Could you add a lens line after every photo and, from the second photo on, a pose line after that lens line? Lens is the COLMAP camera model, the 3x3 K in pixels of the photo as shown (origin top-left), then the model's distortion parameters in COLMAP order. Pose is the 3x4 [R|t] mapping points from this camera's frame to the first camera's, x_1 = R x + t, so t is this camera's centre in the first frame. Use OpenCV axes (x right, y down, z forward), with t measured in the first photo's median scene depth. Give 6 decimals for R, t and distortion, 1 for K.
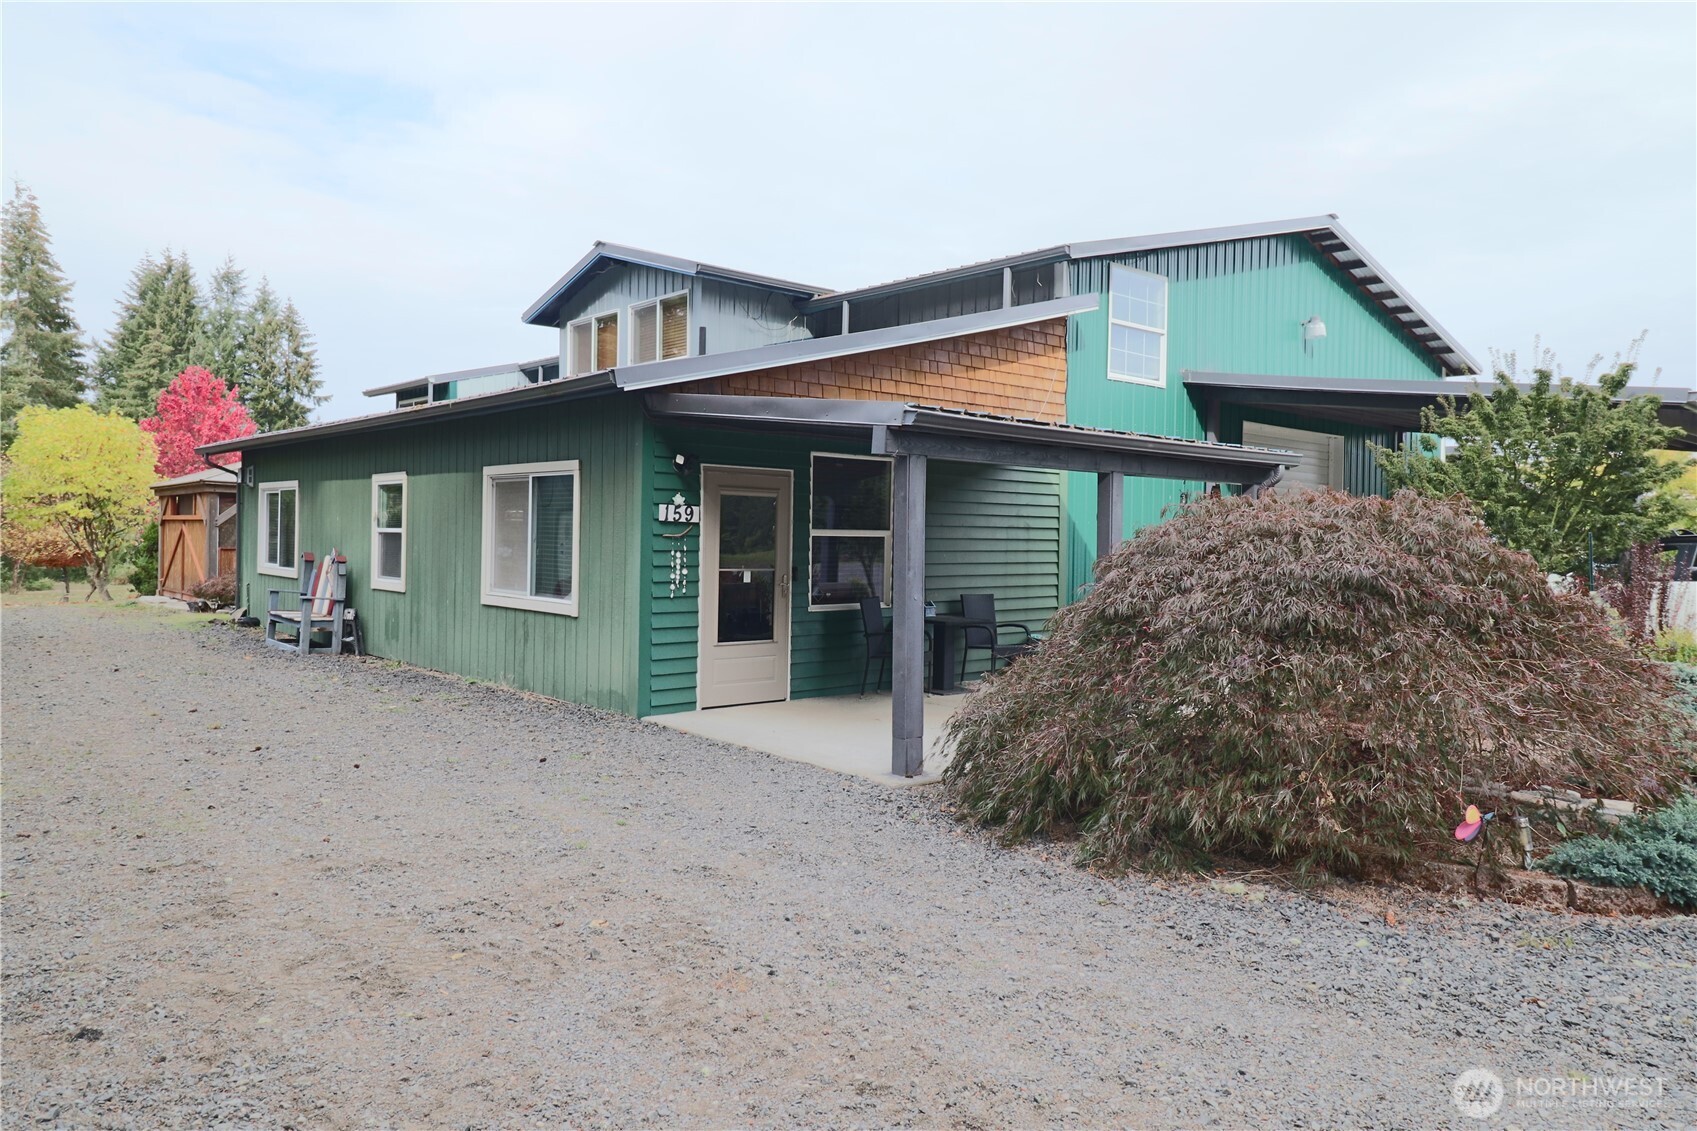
lens RADIAL K [[1082.2, 0, 848.3], [0, 1082.2, 561.1], [0, 0, 1]] dist [0.006236, 0.000882]
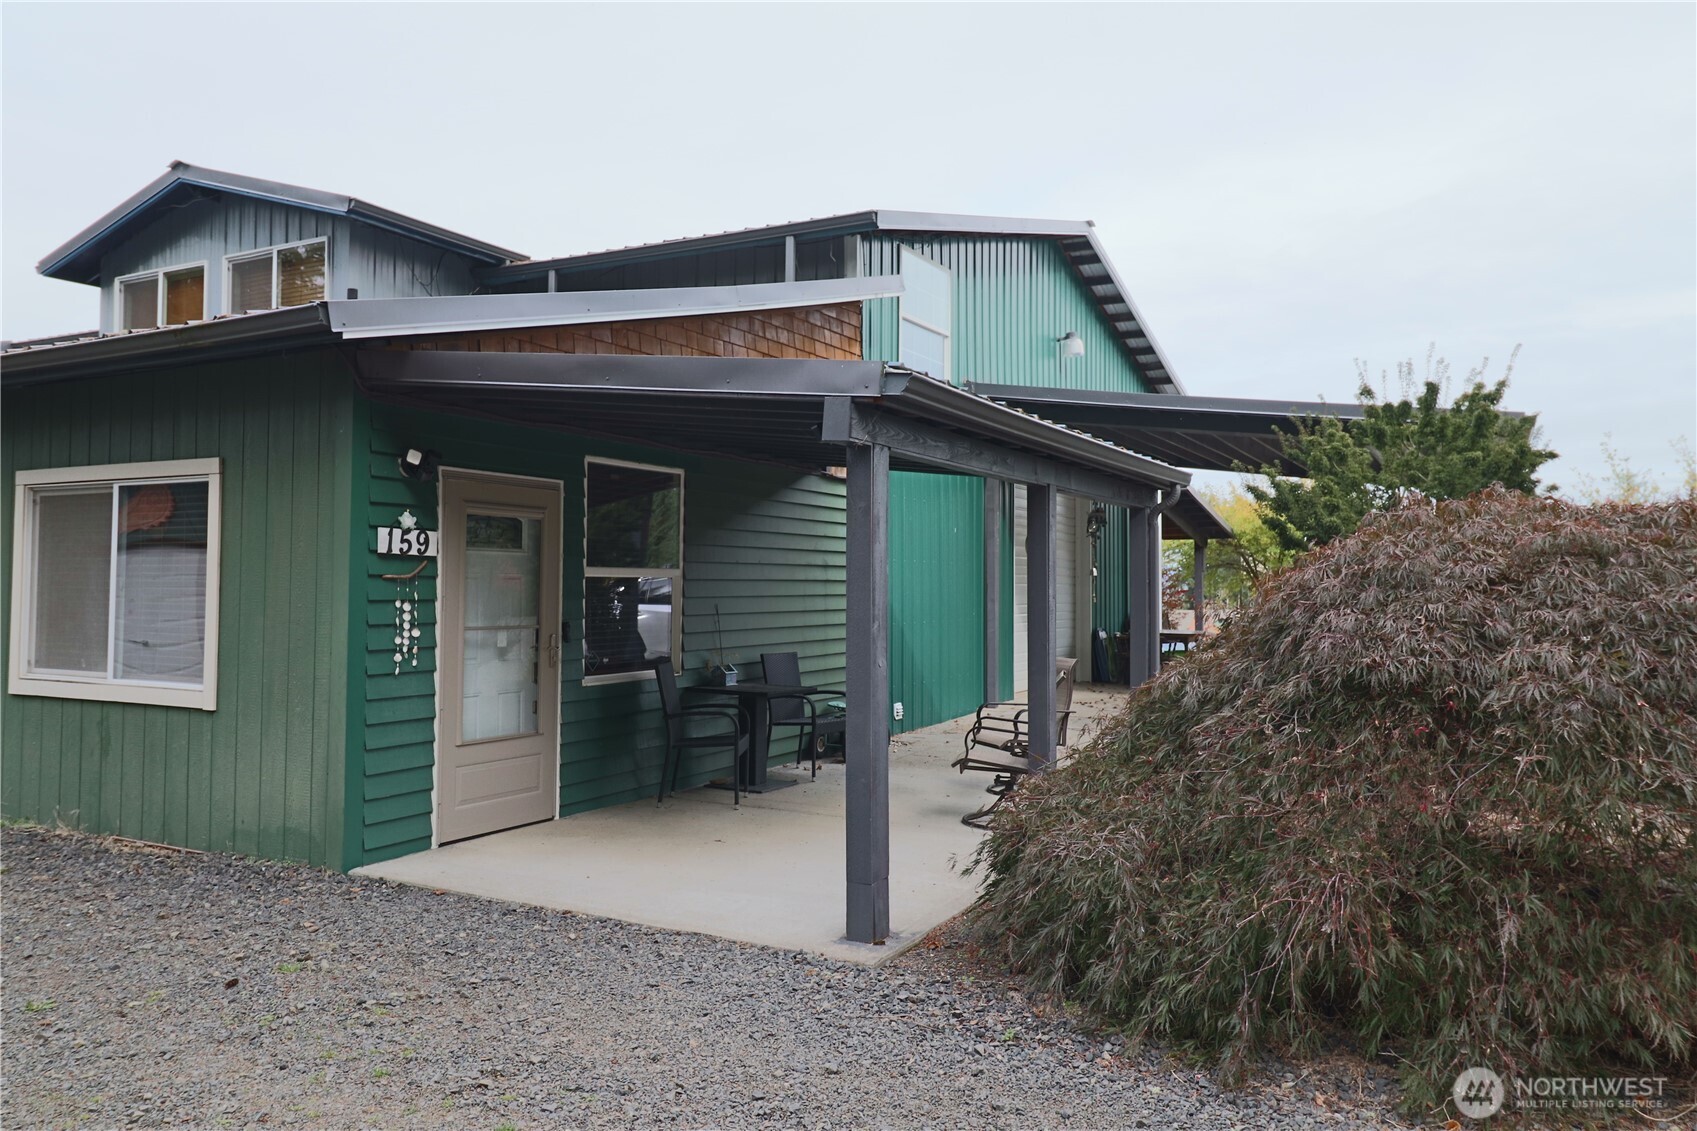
lens RADIAL K [[1192.8, 0, 850.7], [0, 1192.8, 560.7], [0, 0, 1]] dist [-0.005743, 0.007807]
pose [[0.939821, -0.005283, 0.341627, -0.135804], [0.019707, 0.999054, -0.038765, -0.000405], [-0.341099, 0.043164, 0.939036, 0.224138]]
